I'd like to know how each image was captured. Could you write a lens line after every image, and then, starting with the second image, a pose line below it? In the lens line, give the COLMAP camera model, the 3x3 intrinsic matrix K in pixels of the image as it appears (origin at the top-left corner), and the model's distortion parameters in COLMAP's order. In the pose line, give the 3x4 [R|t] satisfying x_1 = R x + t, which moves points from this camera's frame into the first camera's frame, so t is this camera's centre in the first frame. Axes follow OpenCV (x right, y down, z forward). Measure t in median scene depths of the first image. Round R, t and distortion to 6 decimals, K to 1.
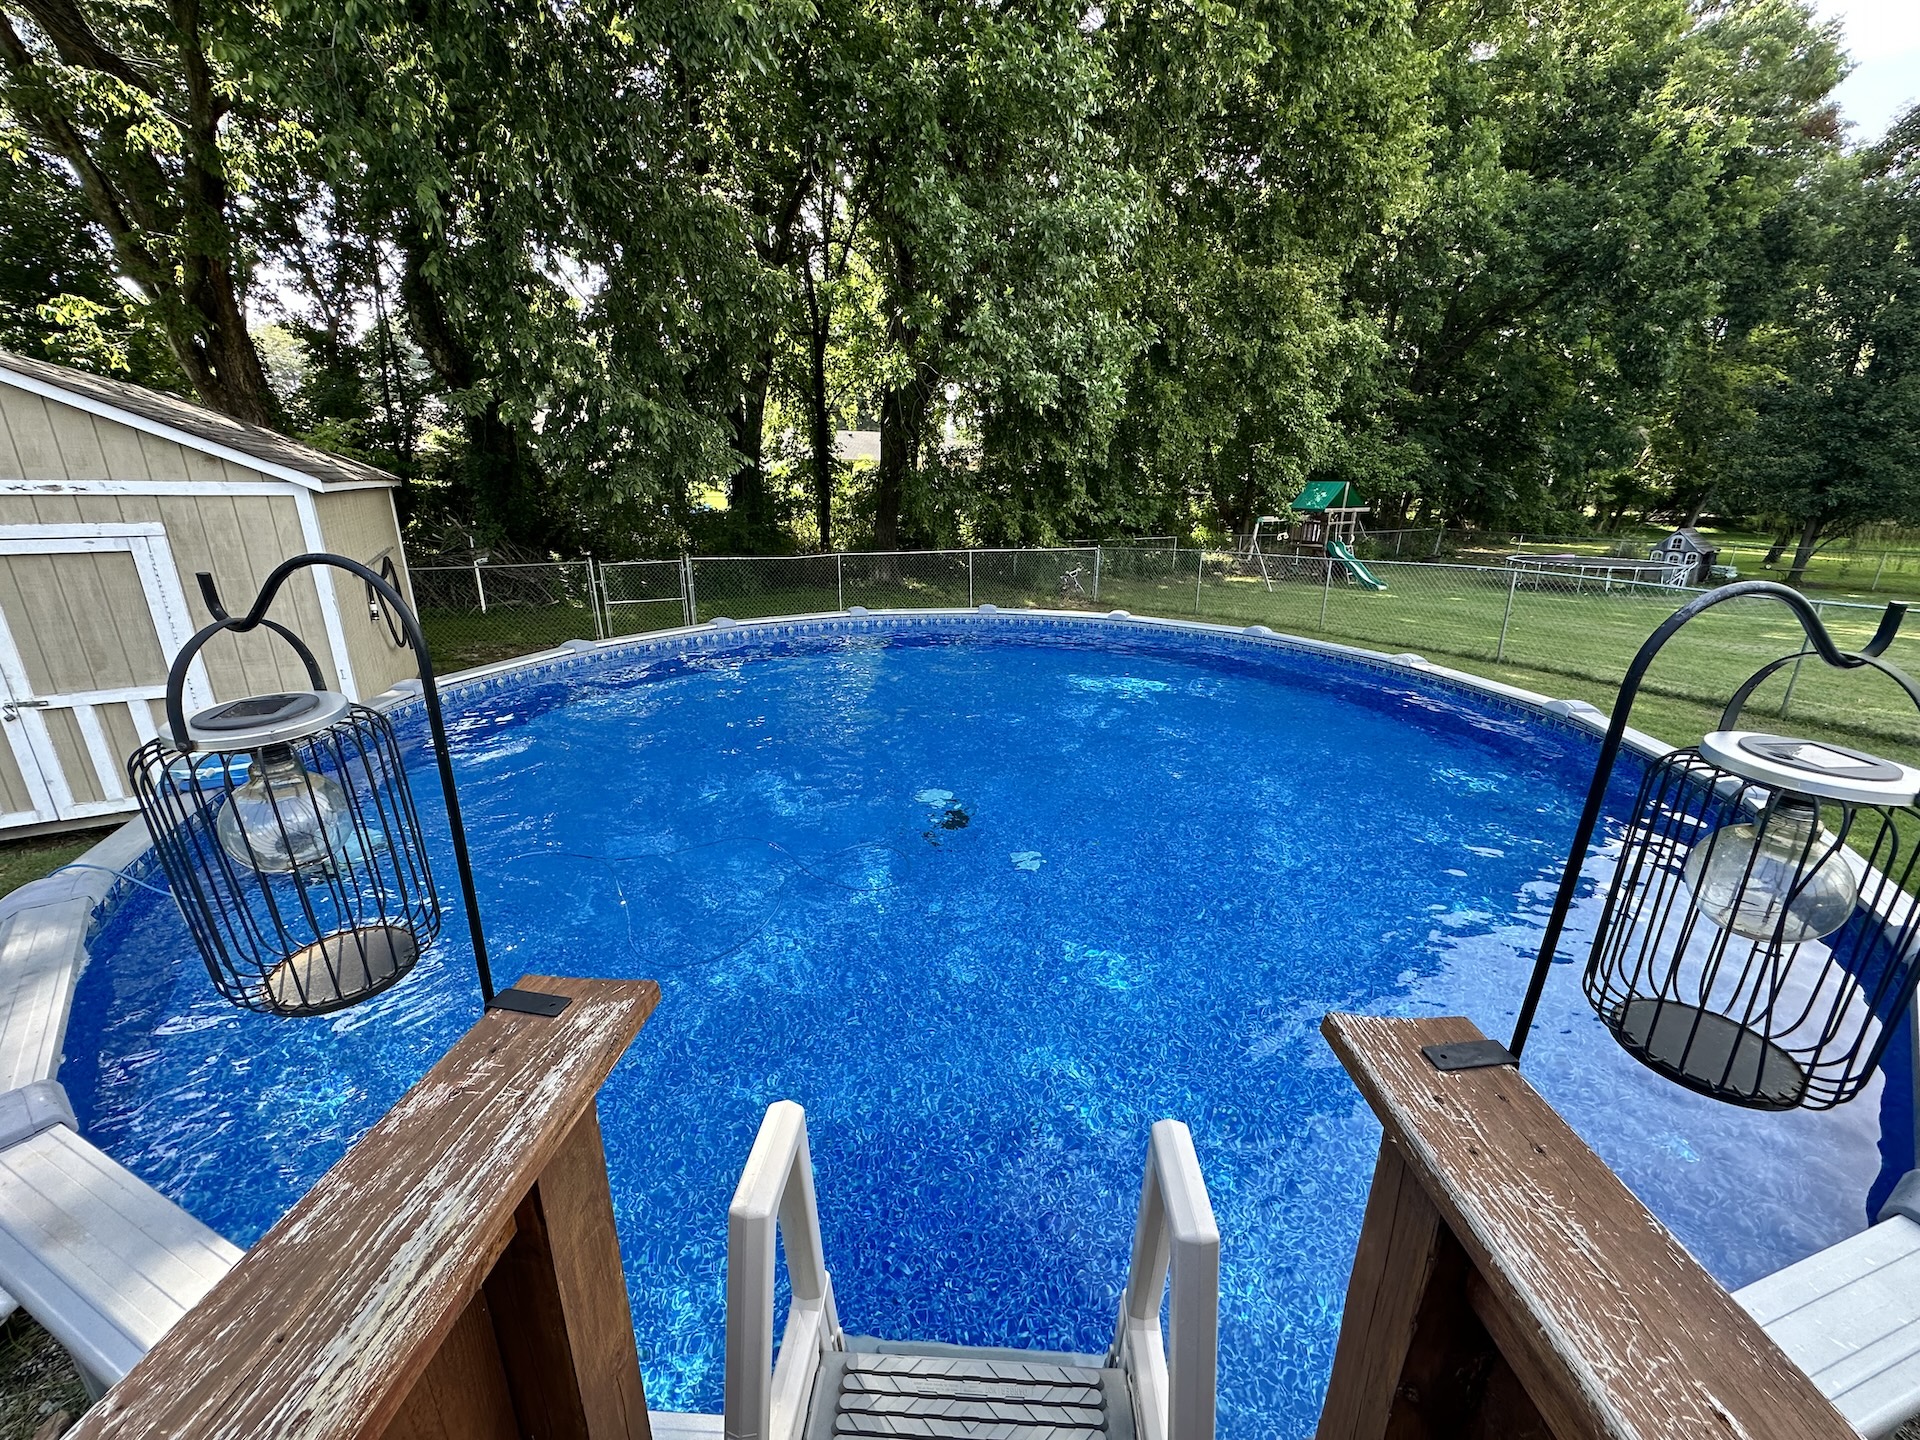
lens RADIAL K [[766.0, 0, 960.0], [0, 766.0, 720.0], [0, 0, 1]] dist [-0.002093, 0.000659]
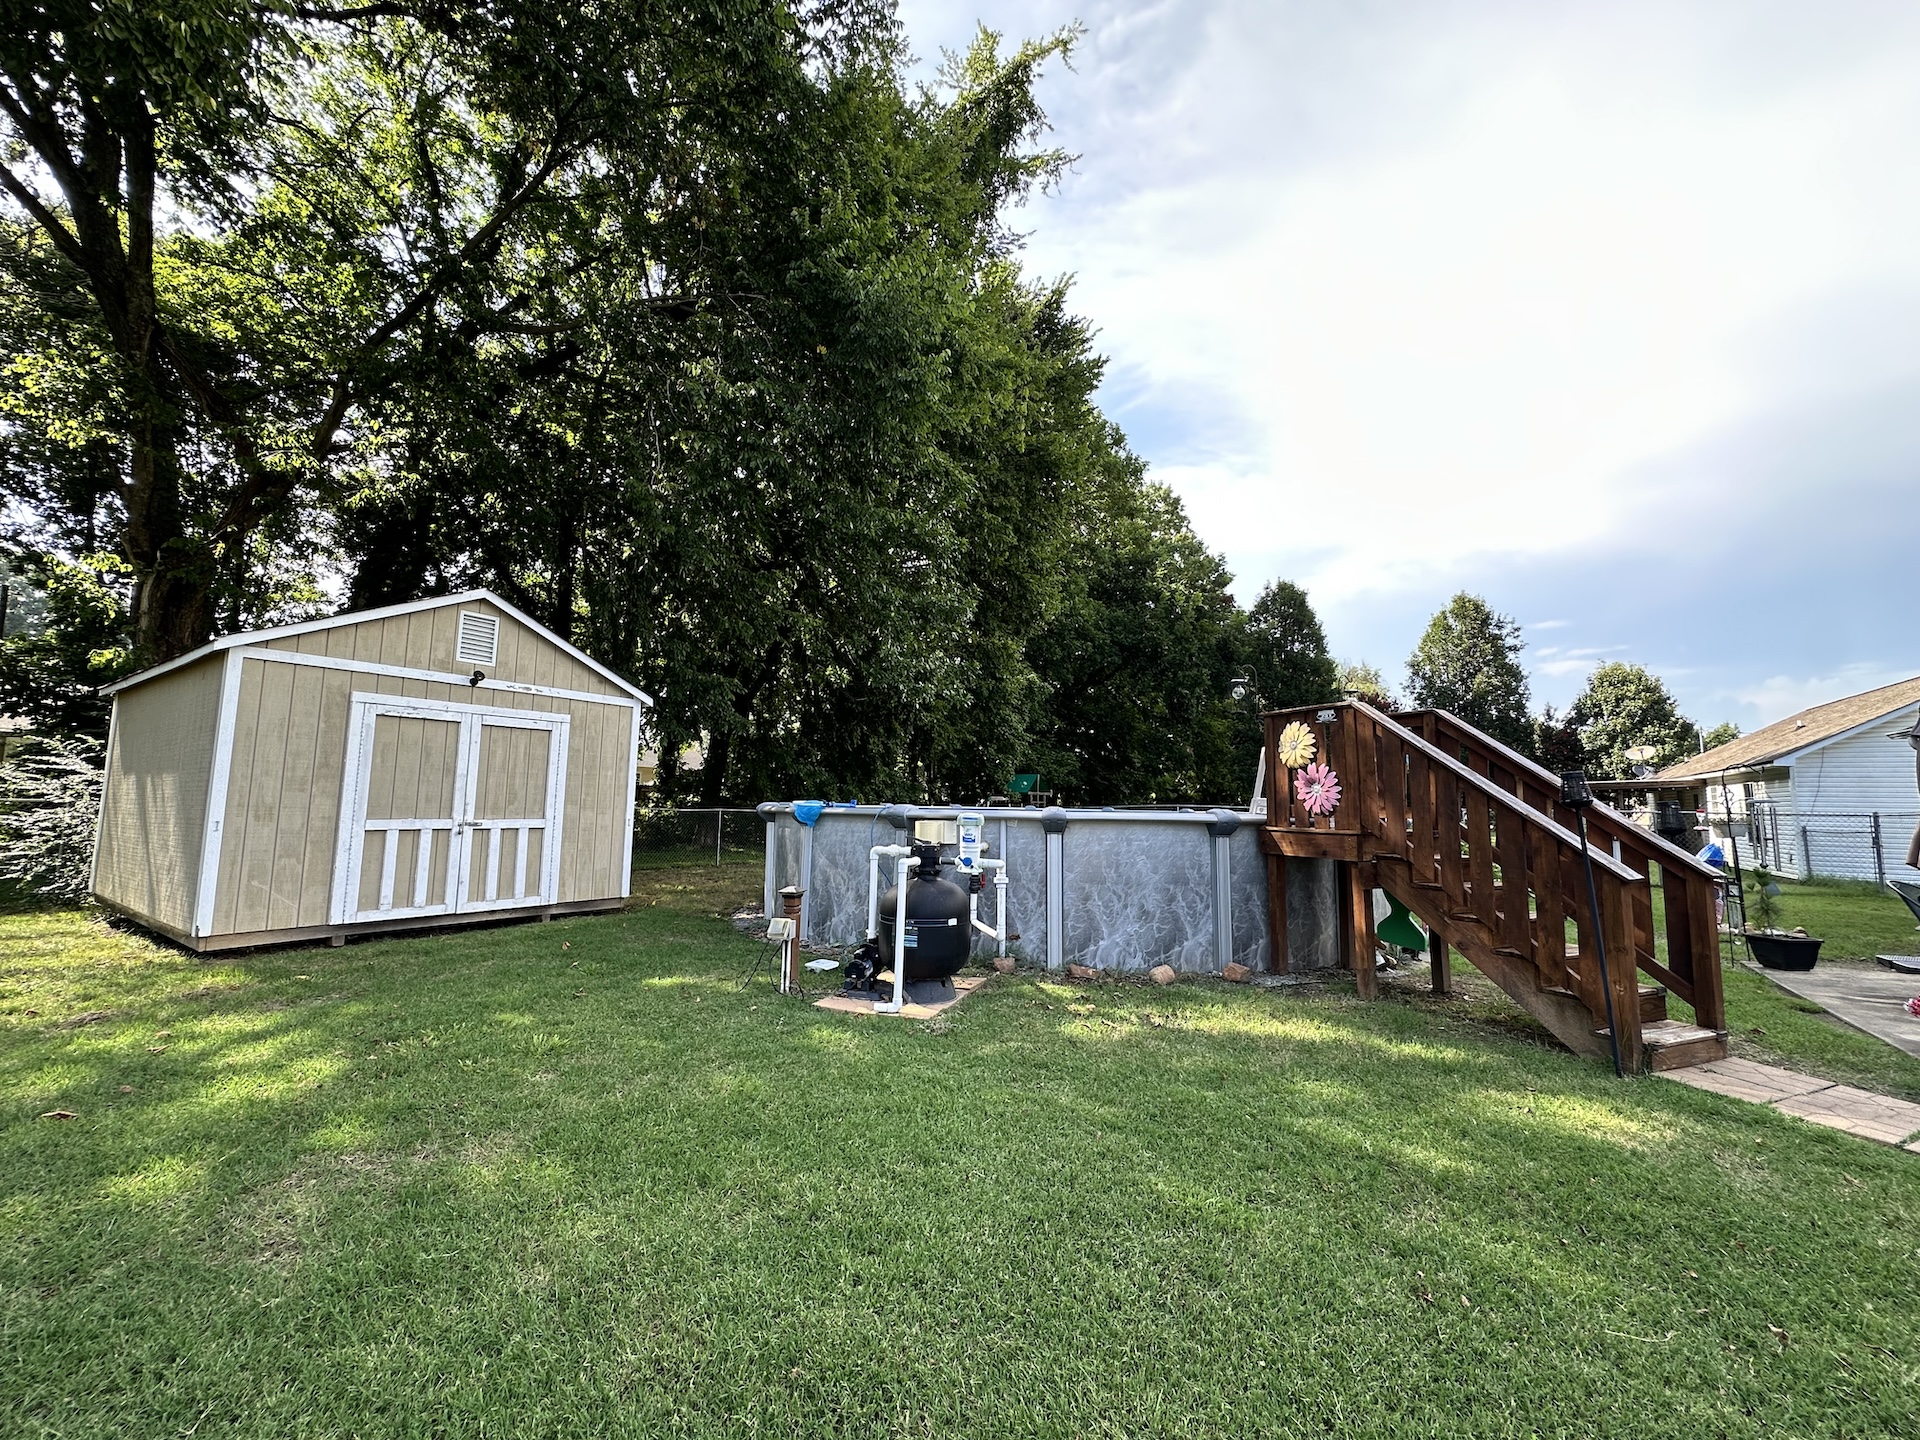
lens RADIAL K [[766.0, 0, 960.0], [0, 766.0, 720.0], [0, 0, 1]] dist [-0.002093, 0.000659]
pose [[0.902701, 0.053529, 0.426925, -0.266890], [0.120641, 0.920942, -0.370557, 0.118426], [-0.413009, 0.386007, 0.824877, -0.174058]]
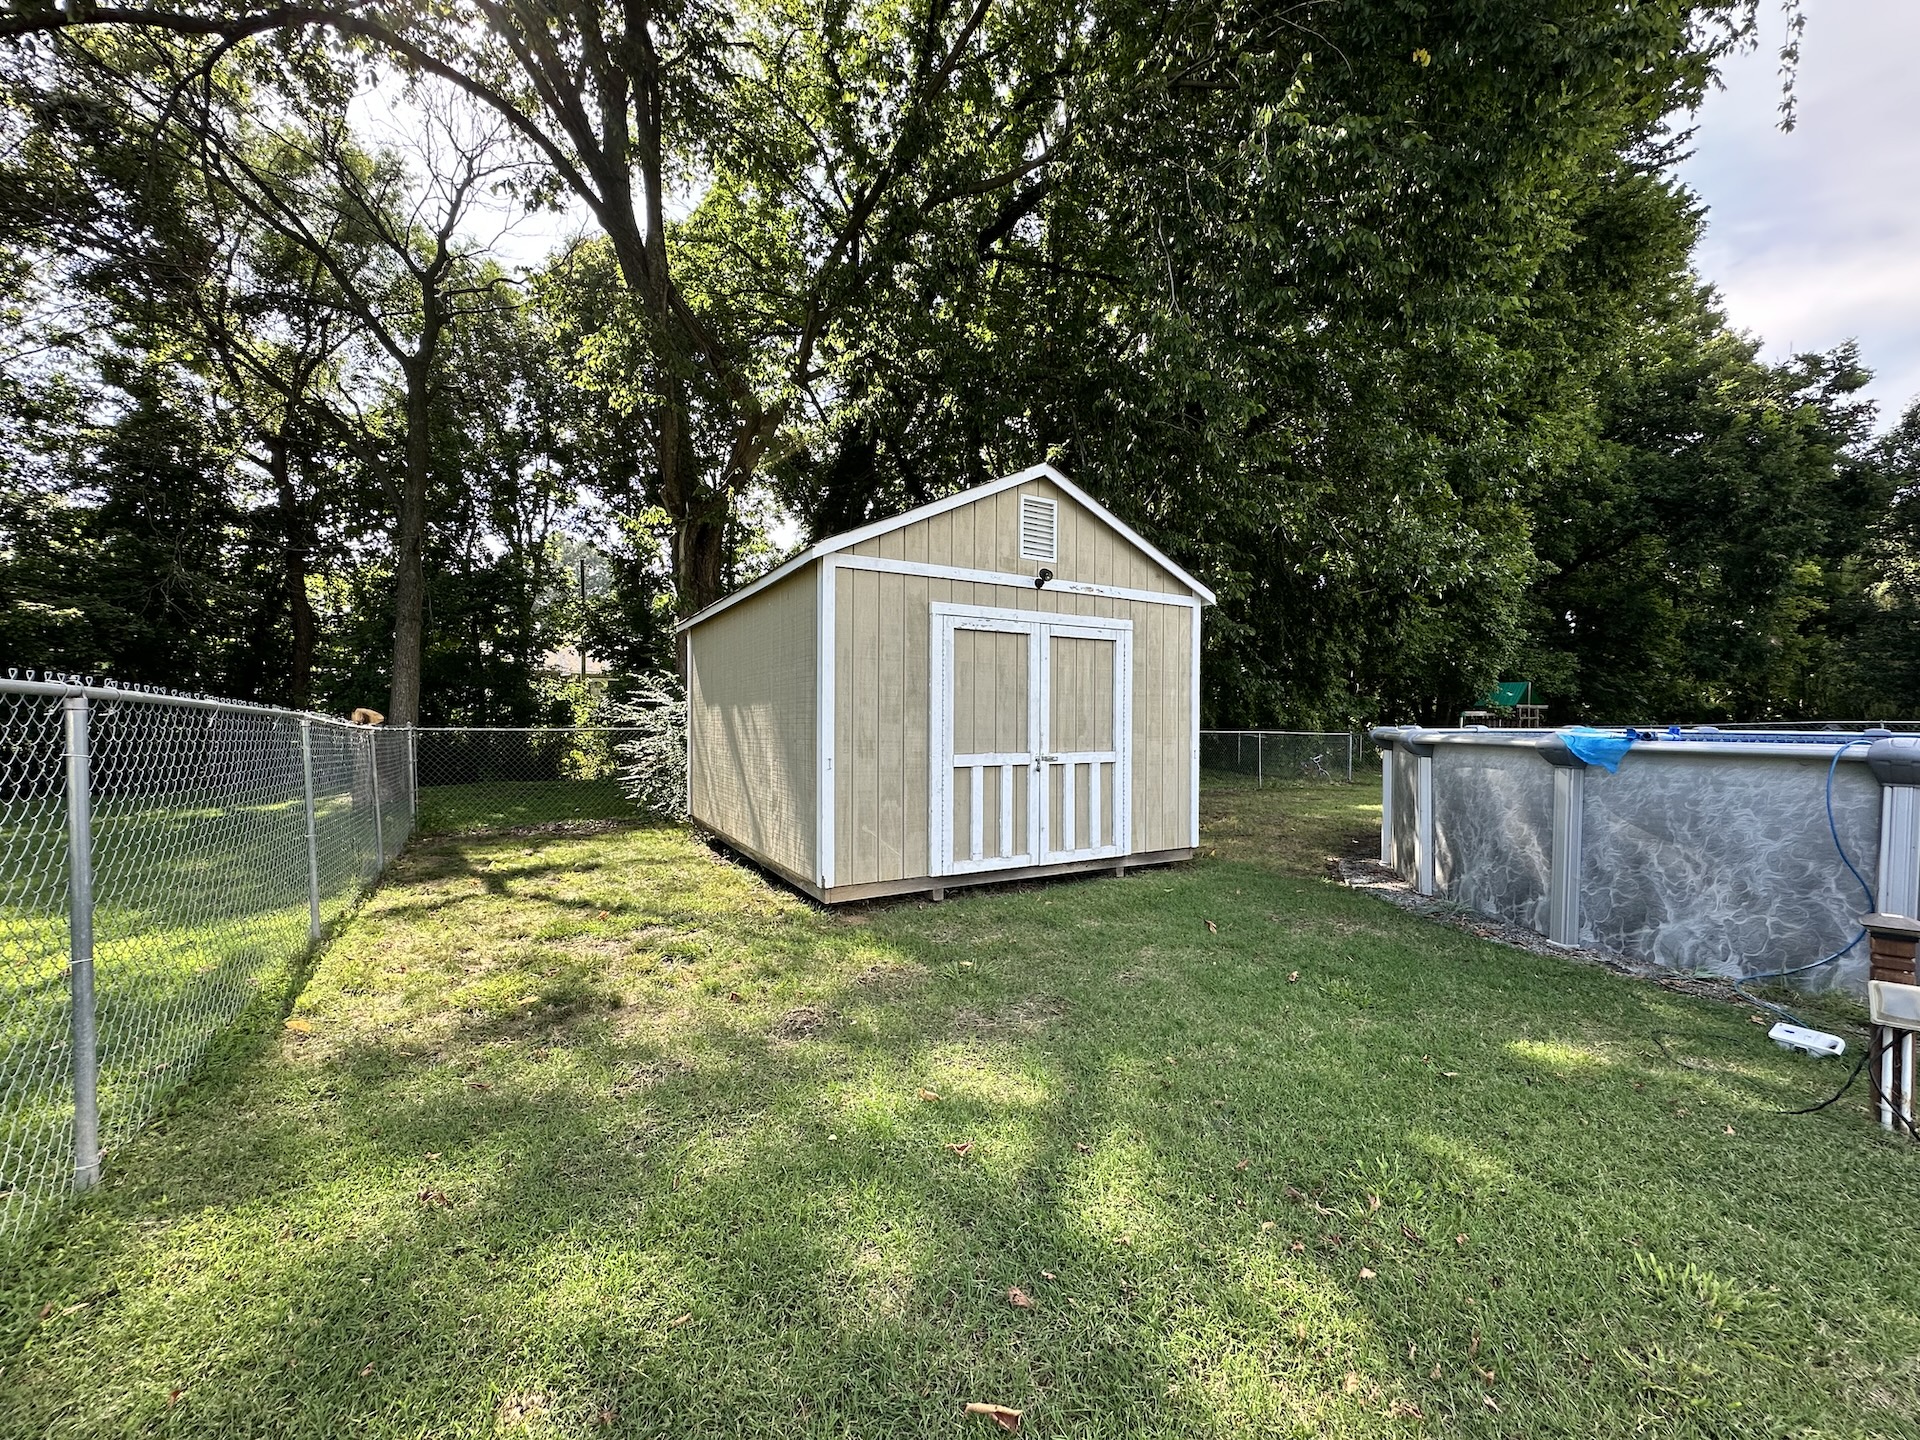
lens RADIAL K [[766.0, 0, 960.0], [0, 766.0, 720.0], [0, 0, 1]] dist [-0.002093, 0.000659]
pose [[0.999980, -0.003204, 0.005421, -0.359026], [0.004669, 0.954955, -0.296715, 0.072512], [-0.004226, 0.296734, 0.954951, -0.040261]]
